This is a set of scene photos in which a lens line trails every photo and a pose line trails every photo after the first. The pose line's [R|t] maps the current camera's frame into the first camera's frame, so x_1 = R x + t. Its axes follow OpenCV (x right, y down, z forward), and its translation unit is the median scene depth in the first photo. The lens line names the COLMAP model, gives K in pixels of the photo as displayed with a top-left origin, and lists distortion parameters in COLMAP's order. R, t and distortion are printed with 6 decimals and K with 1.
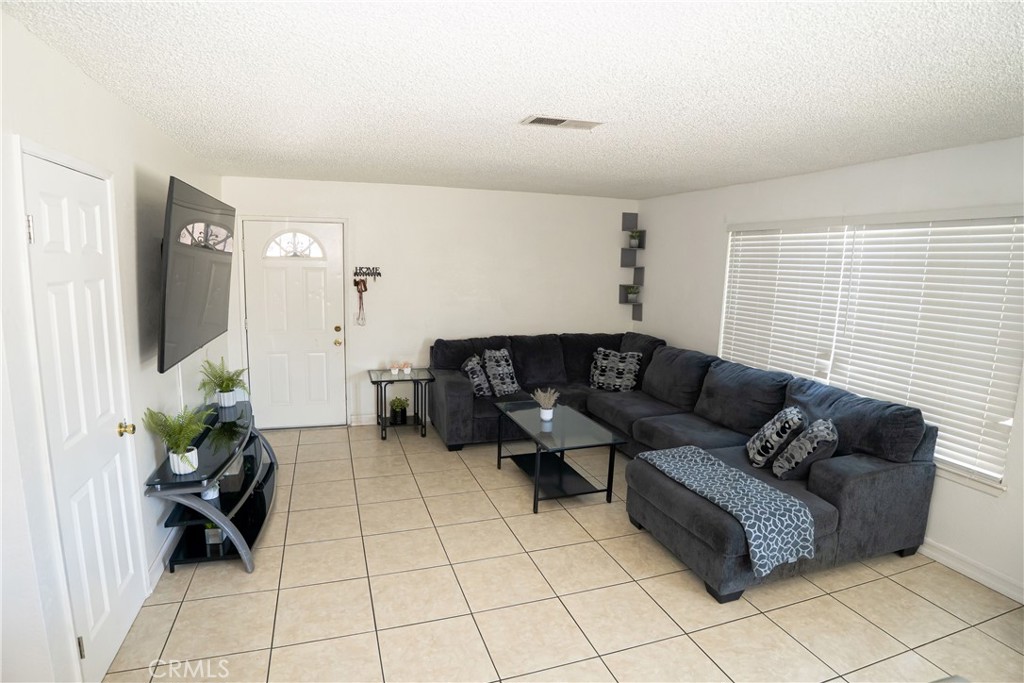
lens RADIAL K [[541.1, 0, 514.4], [0, 541.1, 338.4], [0, 0, 1]] dist [-0.066673, -0.001462]
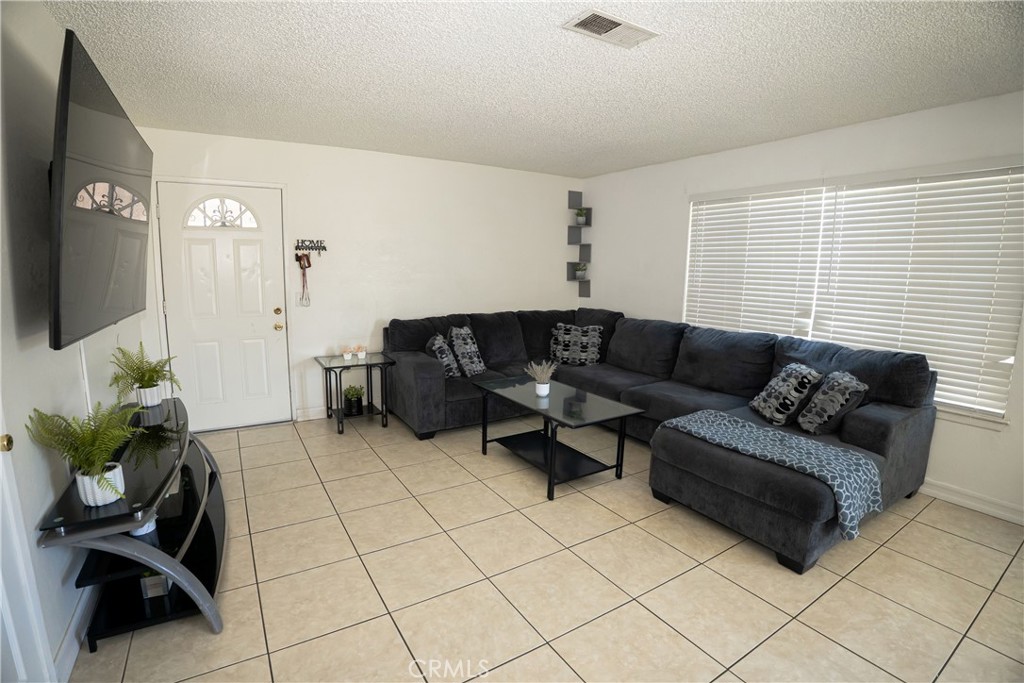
lens RADIAL K [[476.2, 0, 515.5], [0, 476.2, 338.3], [0, 0, 1]] dist [-0.098364, 0.018353]
pose [[0.973683, -0.042736, 0.223863, -0.160116], [0.041045, 0.999083, 0.012206, 0.042946], [-0.224179, -0.002696, 0.974544, 0.233043]]
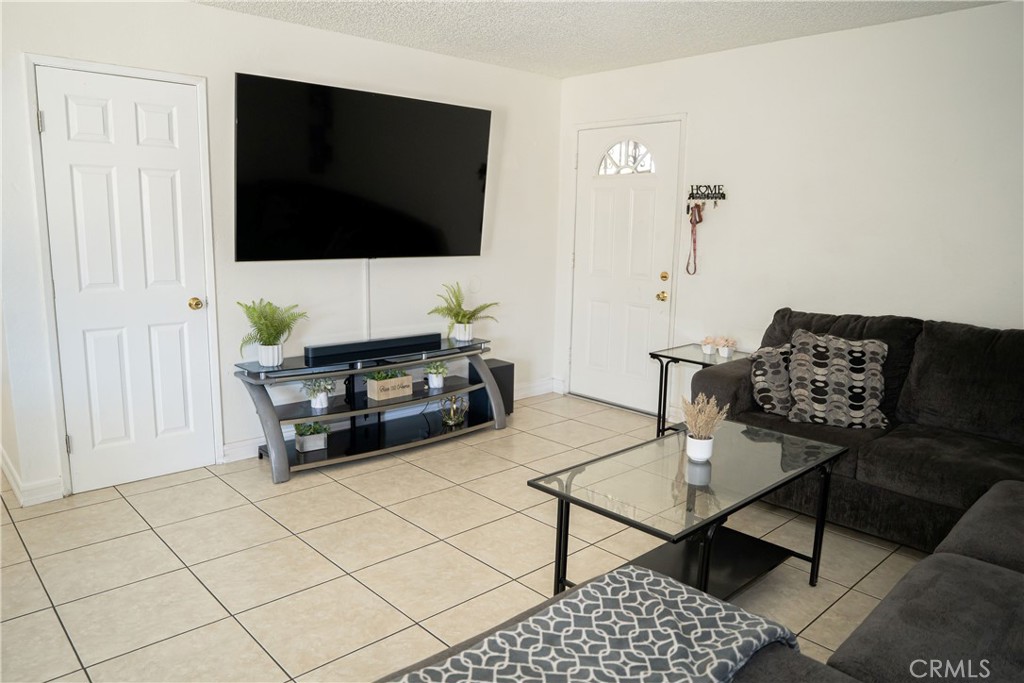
lens RADIAL K [[703.5, 0, 512.3], [0, 703.5, 339.0], [0, 0, 1]] dist [-0.043747, 0.007940]
pose [[0.405107, 0.137628, -0.903851, 0.545675], [-0.137876, 0.986495, 0.088416, 0.011213], [0.903813, 0.088802, 0.418612, 0.581185]]
